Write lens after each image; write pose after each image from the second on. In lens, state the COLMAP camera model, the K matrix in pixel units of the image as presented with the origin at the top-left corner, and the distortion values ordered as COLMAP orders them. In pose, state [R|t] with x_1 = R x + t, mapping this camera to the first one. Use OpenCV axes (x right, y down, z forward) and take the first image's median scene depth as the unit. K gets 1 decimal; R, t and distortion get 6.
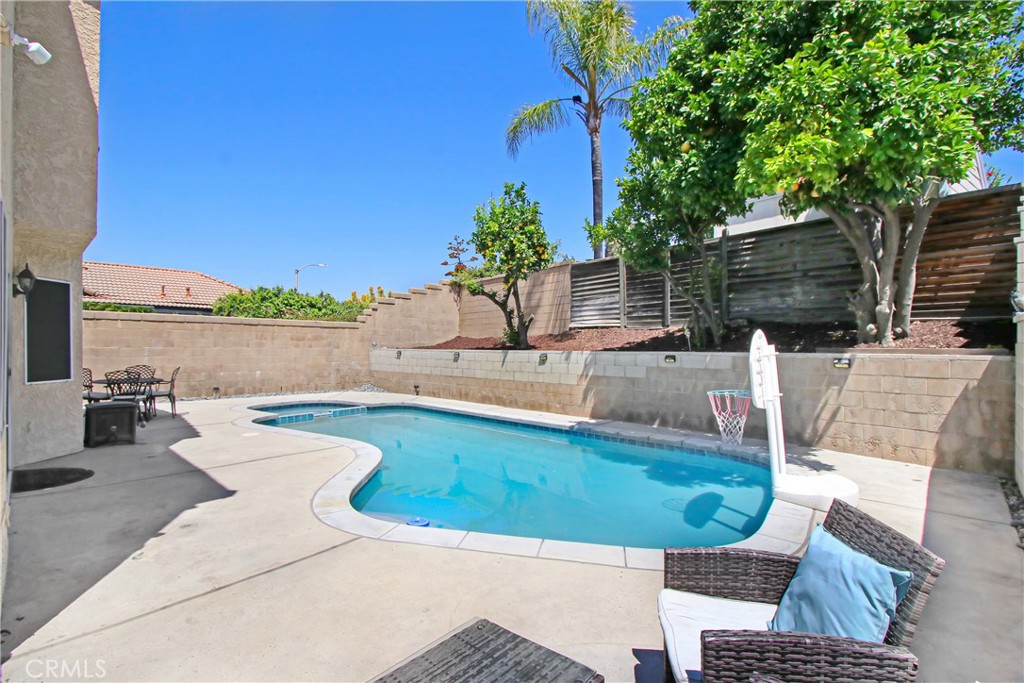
lens RADIAL K [[486.3, 0, 506.2], [0, 486.3, 343.9], [0, 0, 1]] dist [-0.022740, -0.000790]
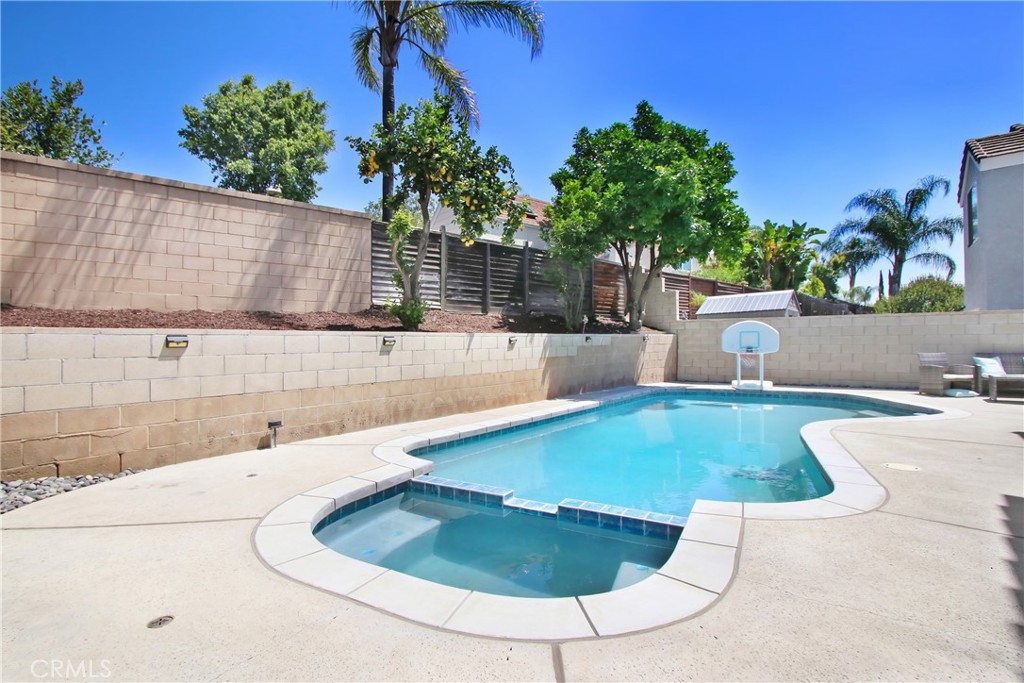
lens RADIAL K [[486.3, 0, 508.4], [0, 486.3, 341.2], [0, 0, 1]] dist [-0.022740, -0.000790]
pose [[-0.123557, 0.003752, 0.992330, -0.712010], [0.012968, 0.999914, -0.002166, 0.028120], [-0.992253, 0.012601, -0.123595, 1.030560]]
